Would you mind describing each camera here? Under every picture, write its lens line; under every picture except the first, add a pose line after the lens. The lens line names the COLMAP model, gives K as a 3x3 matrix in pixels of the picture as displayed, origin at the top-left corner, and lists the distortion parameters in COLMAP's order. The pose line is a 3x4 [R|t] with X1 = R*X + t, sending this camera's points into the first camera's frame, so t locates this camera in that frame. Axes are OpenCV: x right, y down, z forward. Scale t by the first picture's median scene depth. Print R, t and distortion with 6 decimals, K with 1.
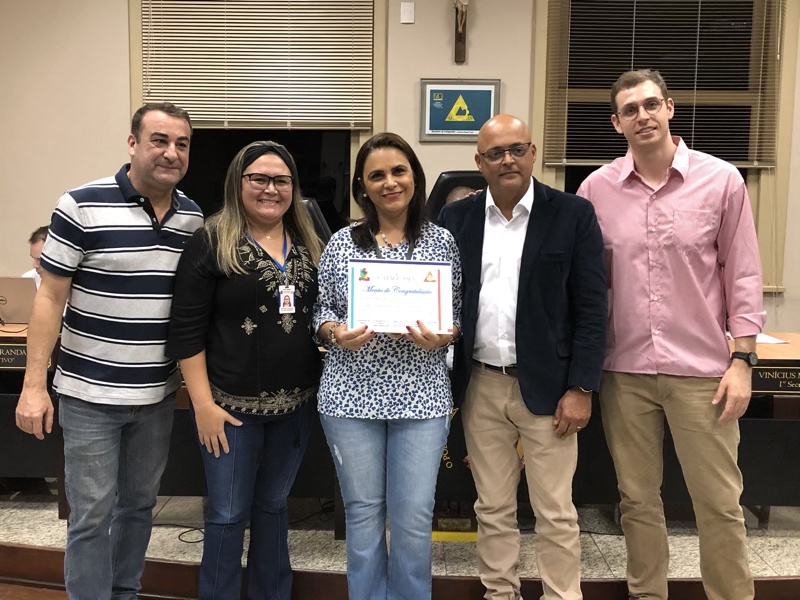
lens RADIAL K [[815.6, 0, 386.9], [0, 815.6, 289.2], [0, 0, 1]] dist [0.032241, 0.000000]
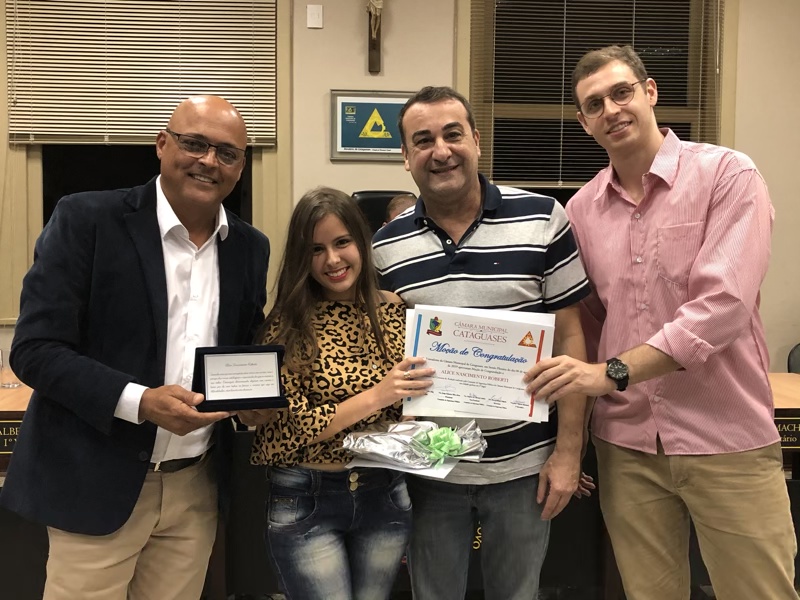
lens RADIAL K [[815.6, 0, 391.3], [0, 815.6, 298.0], [0, 0, 1]] dist [0.032241, 0.000000]
pose [[0.994733, -0.014924, 0.101405, 0.013604], [0.016908, 0.999681, -0.018740, -0.010091], [-0.101093, 0.020356, 0.994669, 0.101854]]
